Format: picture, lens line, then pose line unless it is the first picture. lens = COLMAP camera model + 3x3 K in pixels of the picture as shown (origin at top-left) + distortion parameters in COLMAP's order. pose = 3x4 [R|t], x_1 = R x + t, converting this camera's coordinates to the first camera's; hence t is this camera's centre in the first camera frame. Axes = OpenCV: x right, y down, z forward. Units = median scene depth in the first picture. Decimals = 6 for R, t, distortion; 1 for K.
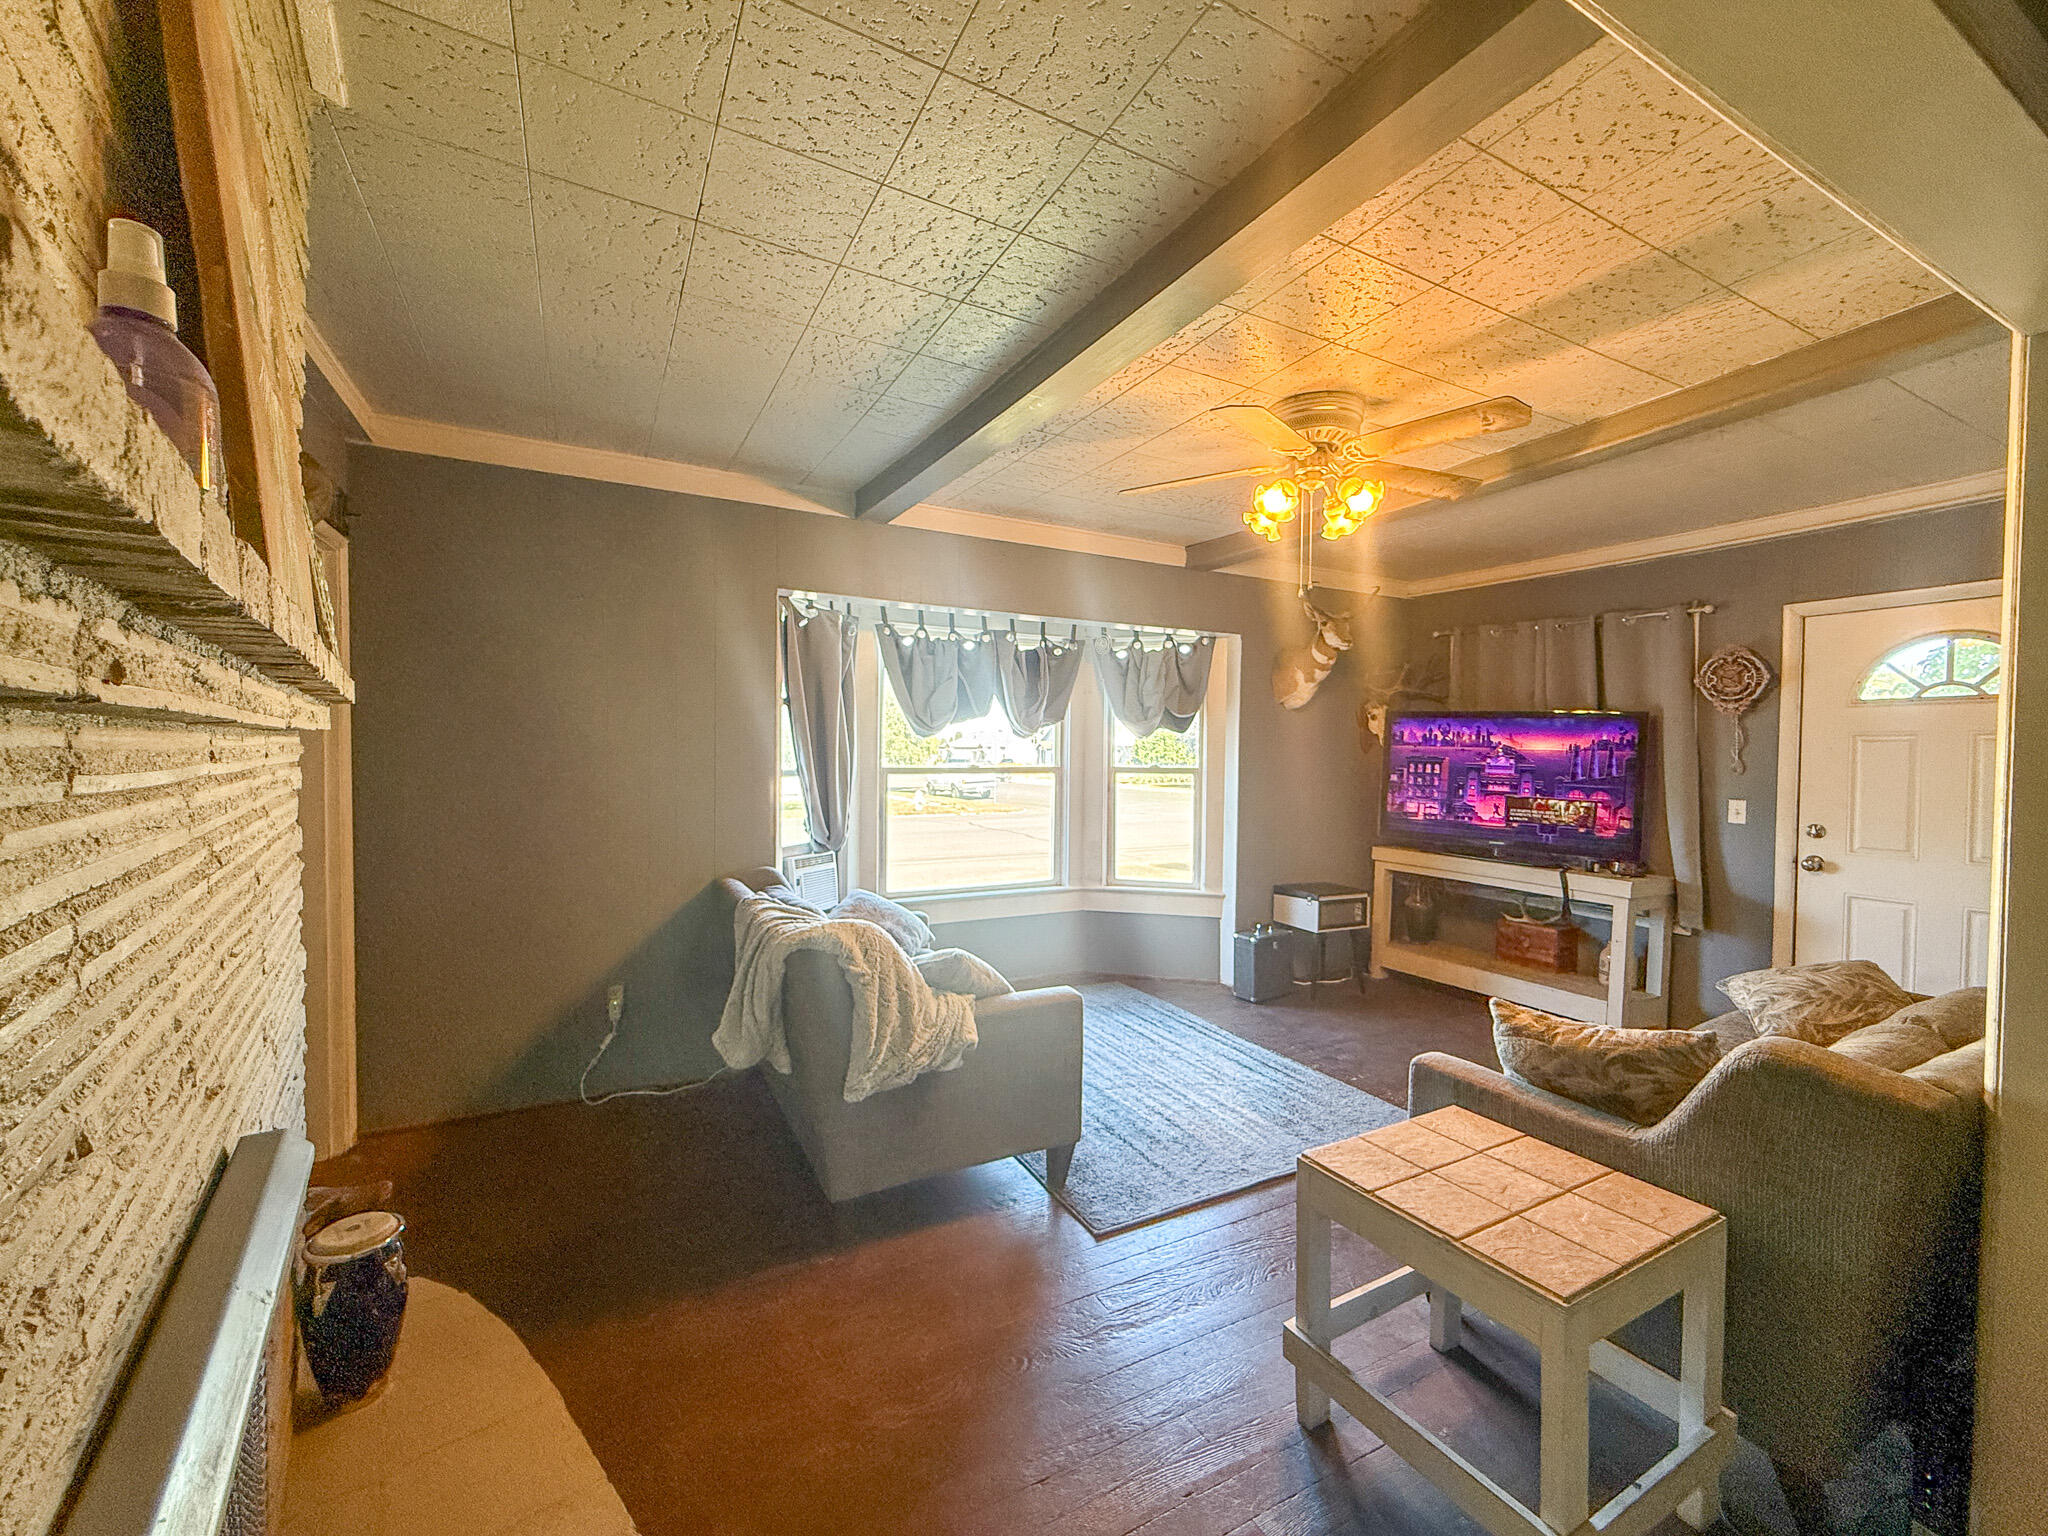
lens RADIAL K [[815.1, 0, 1008.9], [0, 815.1, 771.1], [0, 0, 1]] dist [0.000302, 0.000103]
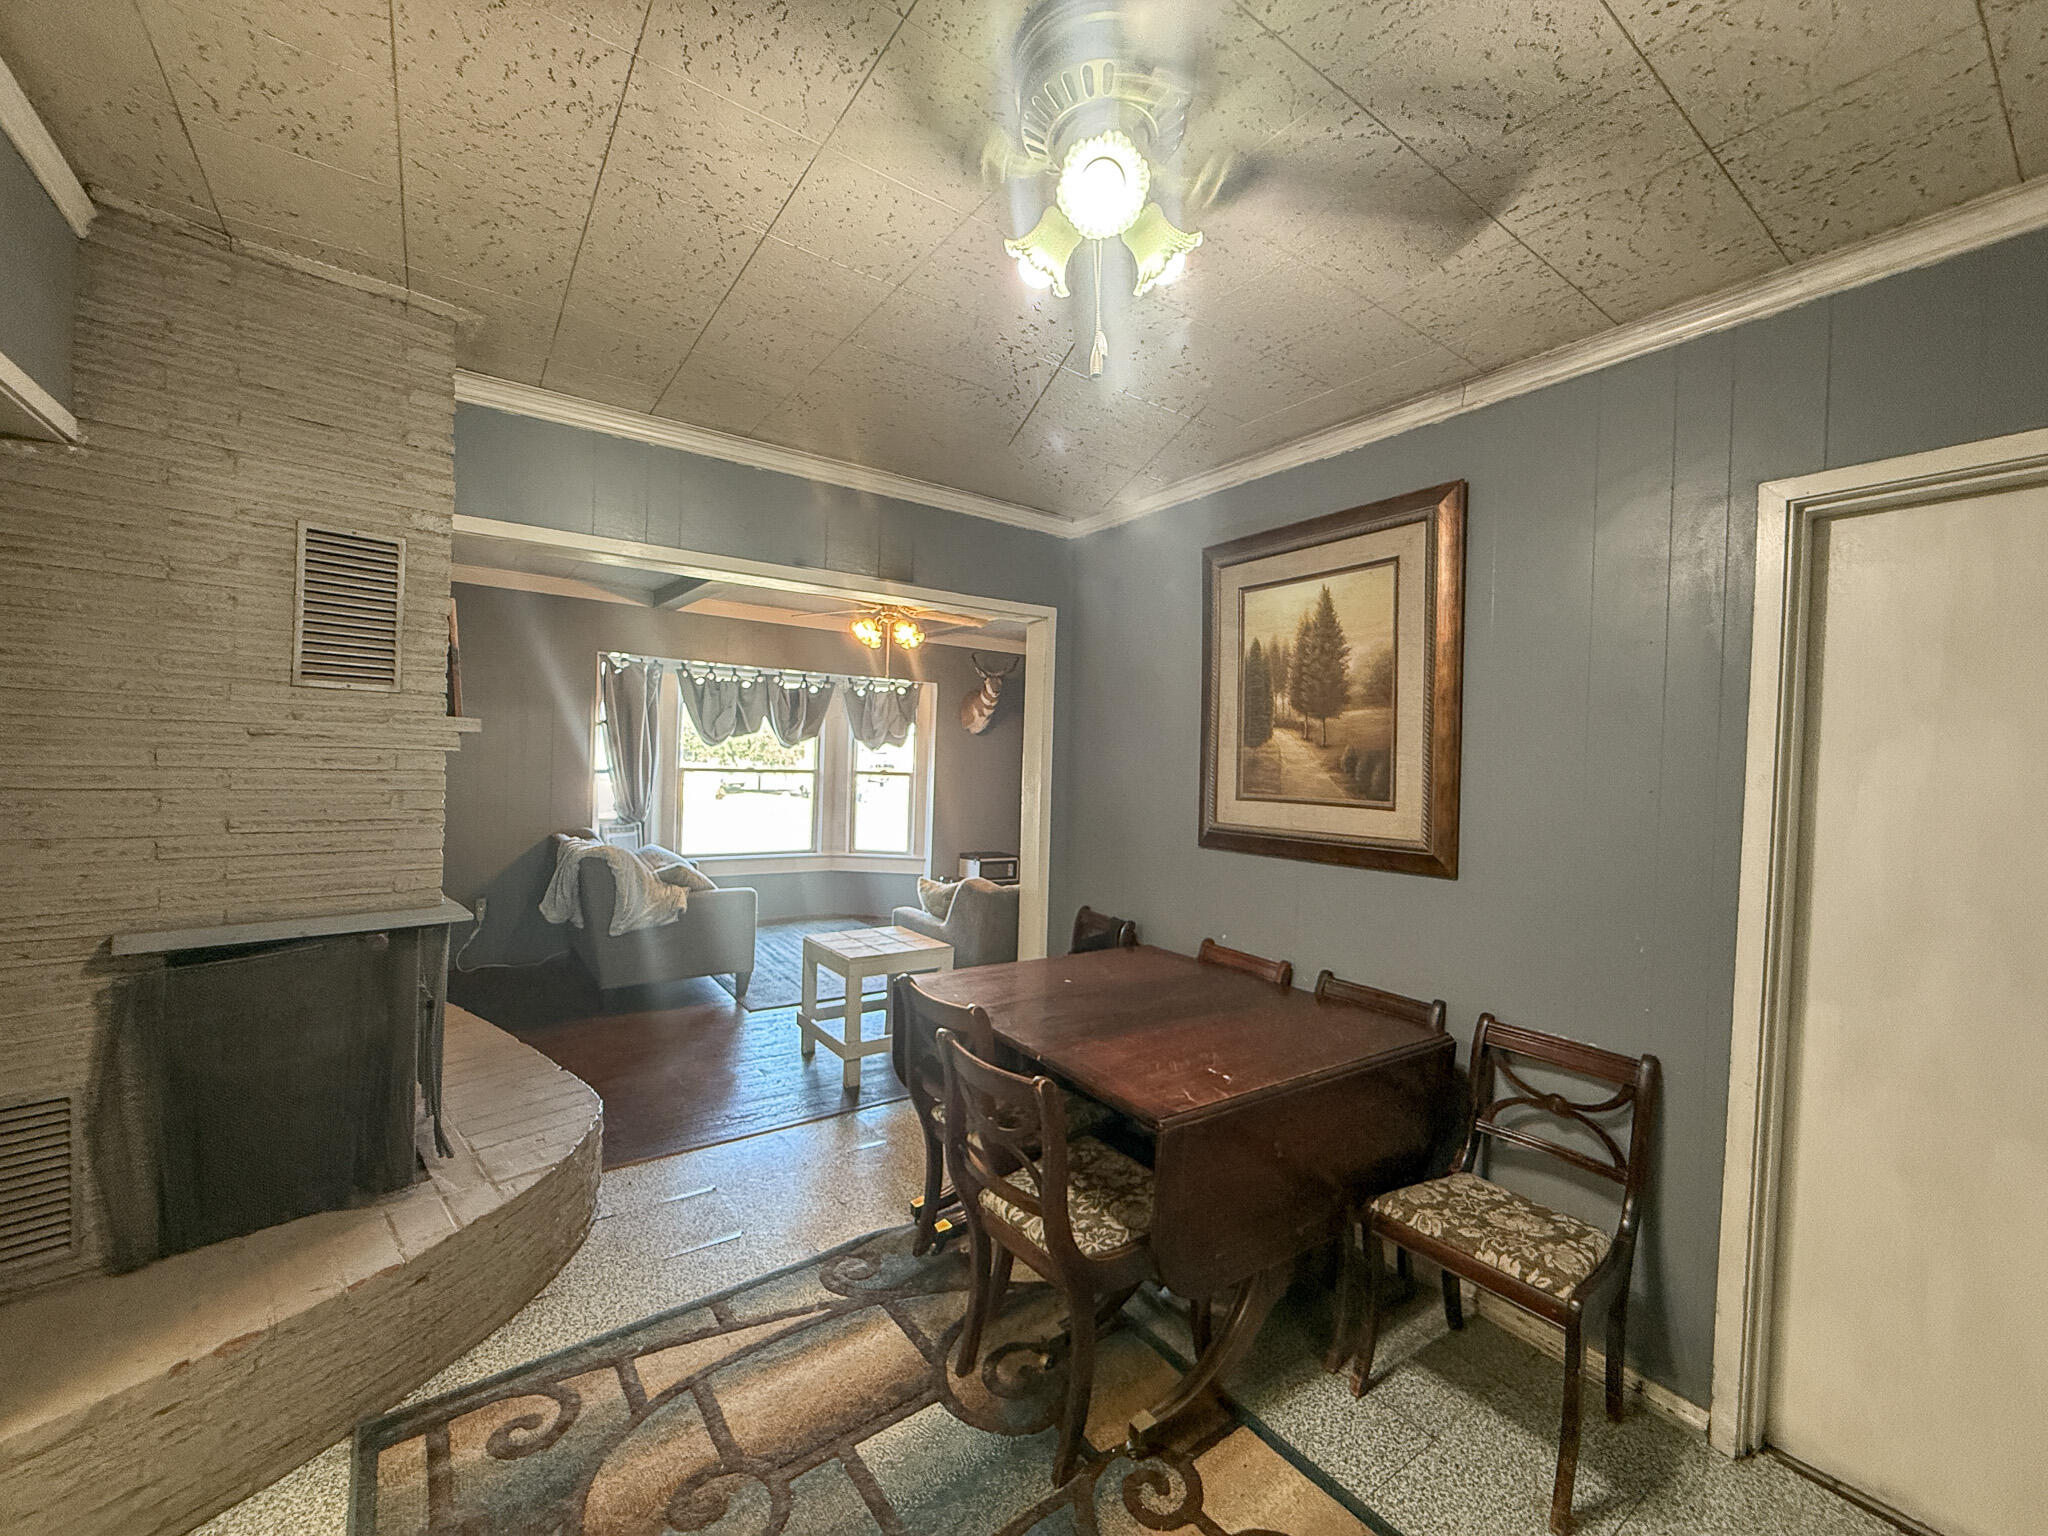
lens RADIAL K [[816.2, 0, 1016.9], [0, 816.2, 764.8], [0, 0, 1]] dist [-0.000184, 0.000136]
pose [[0.989454, 0.022705, 0.143057, 0.234711], [-0.020547, 0.999652, -0.016544, 0.003441], [-0.143383, 0.013430, 0.989576, -0.535228]]
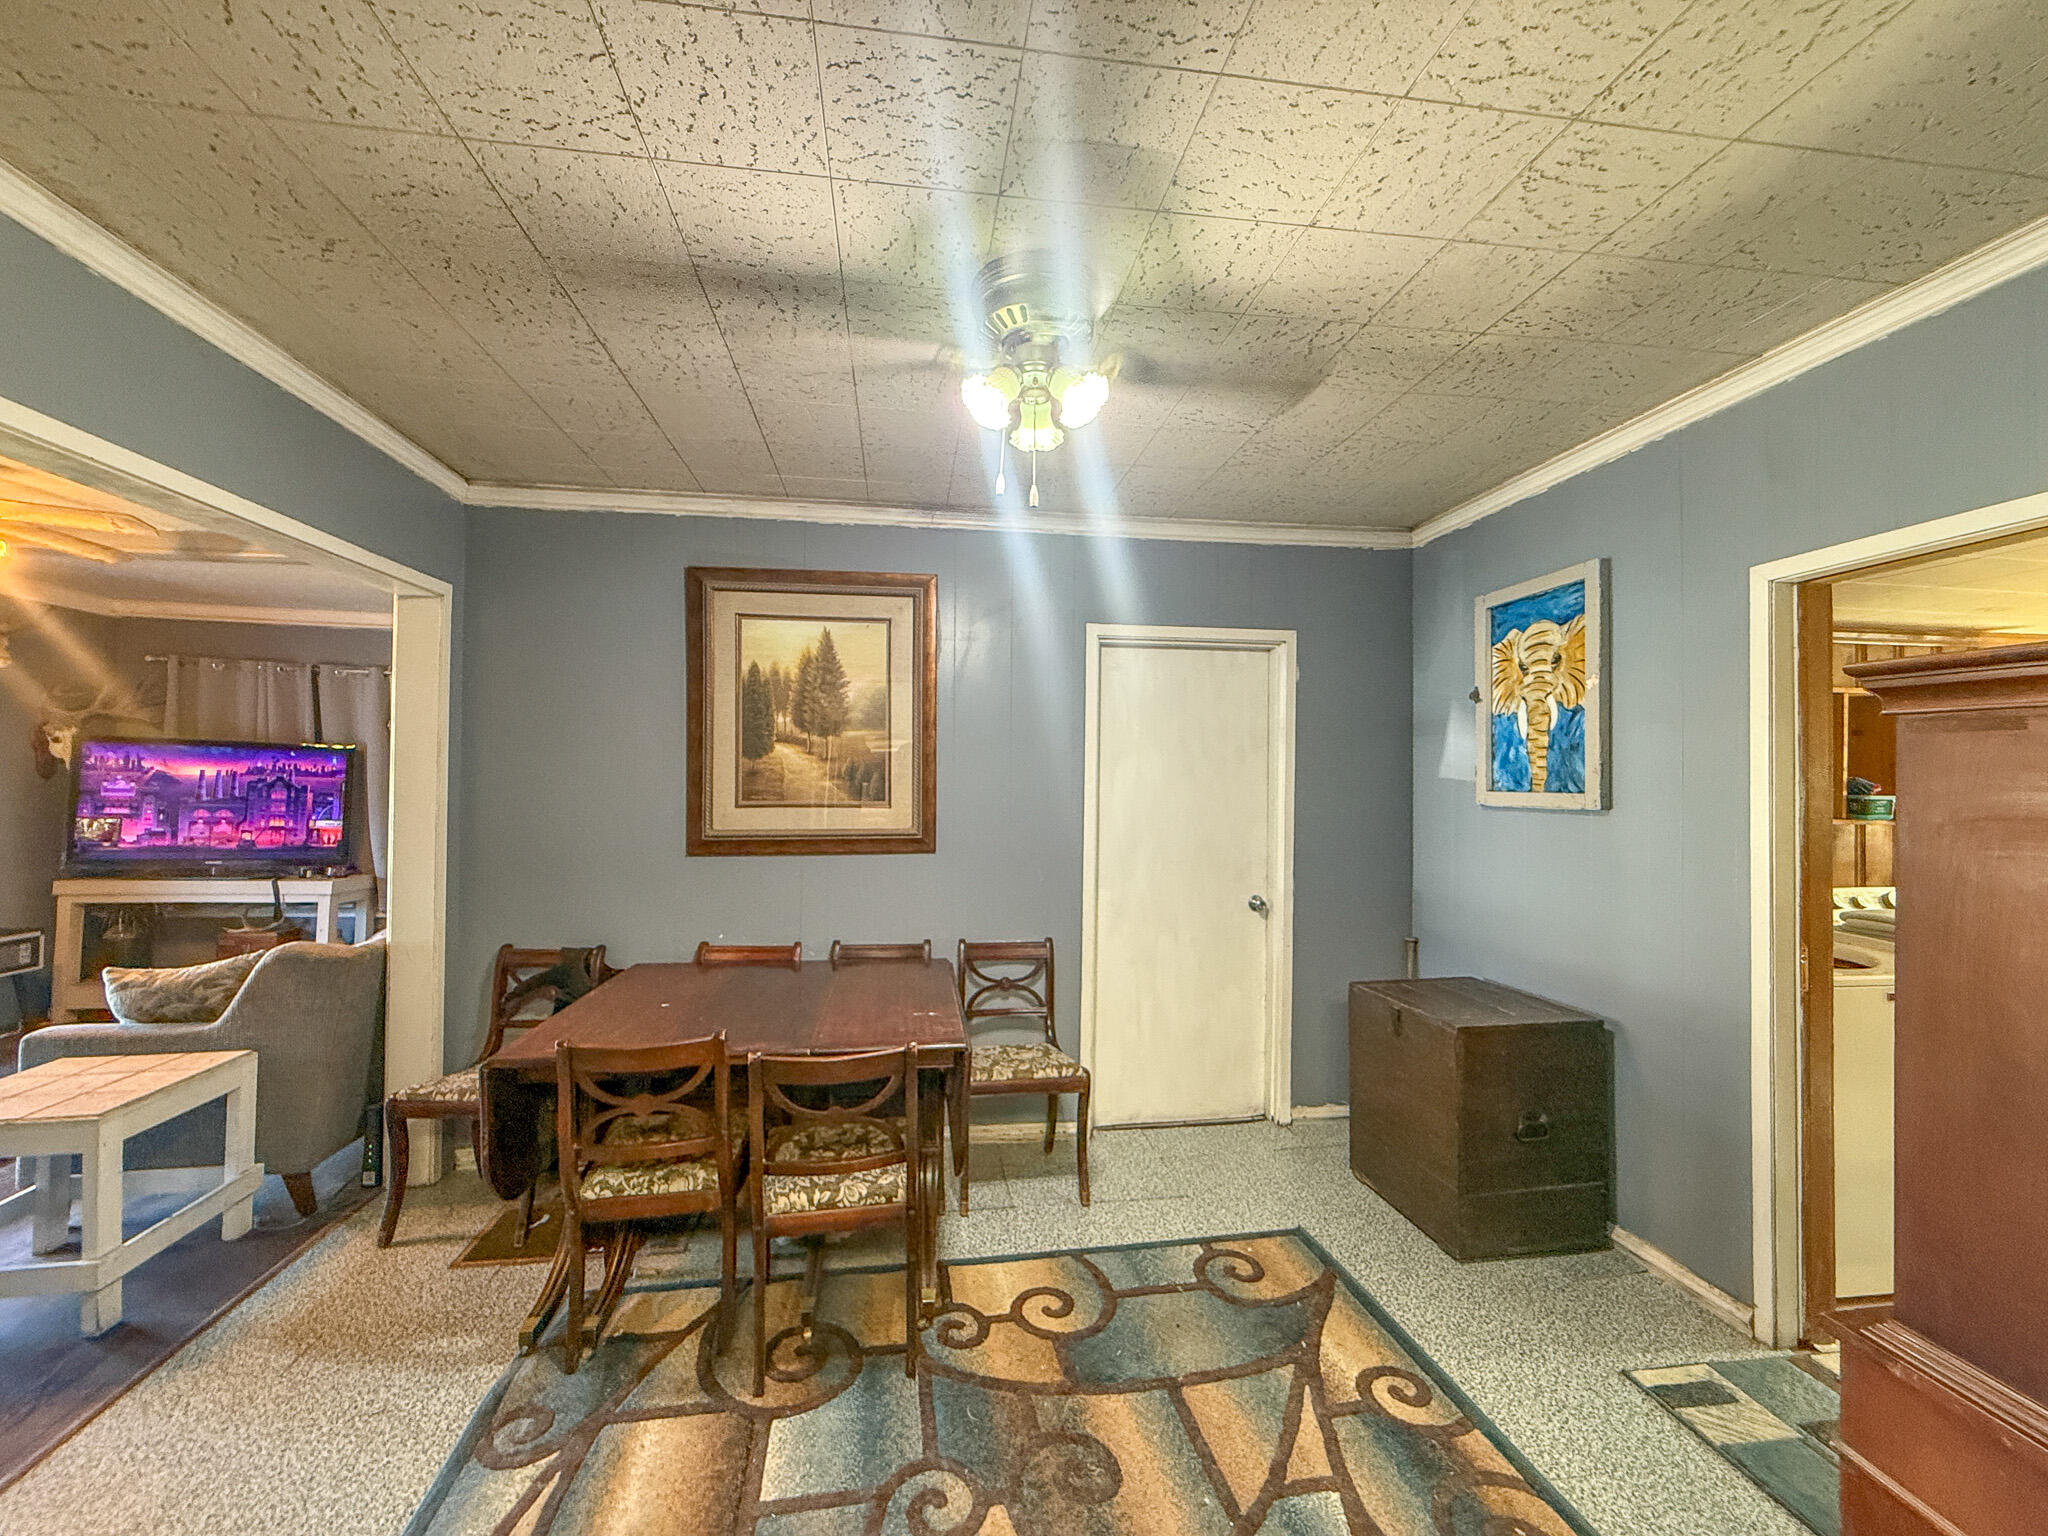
lens RADIAL K [[816.2, 0, 1016.9], [0, 816.2, 764.8], [0, 0, 1]] dist [-0.000184, 0.000136]
pose [[0.323355, 0.014675, 0.946164, -0.086045], [0.015932, 0.999654, -0.020950, -0.001320], [-0.946144, 0.021848, 0.323009, -0.377686]]
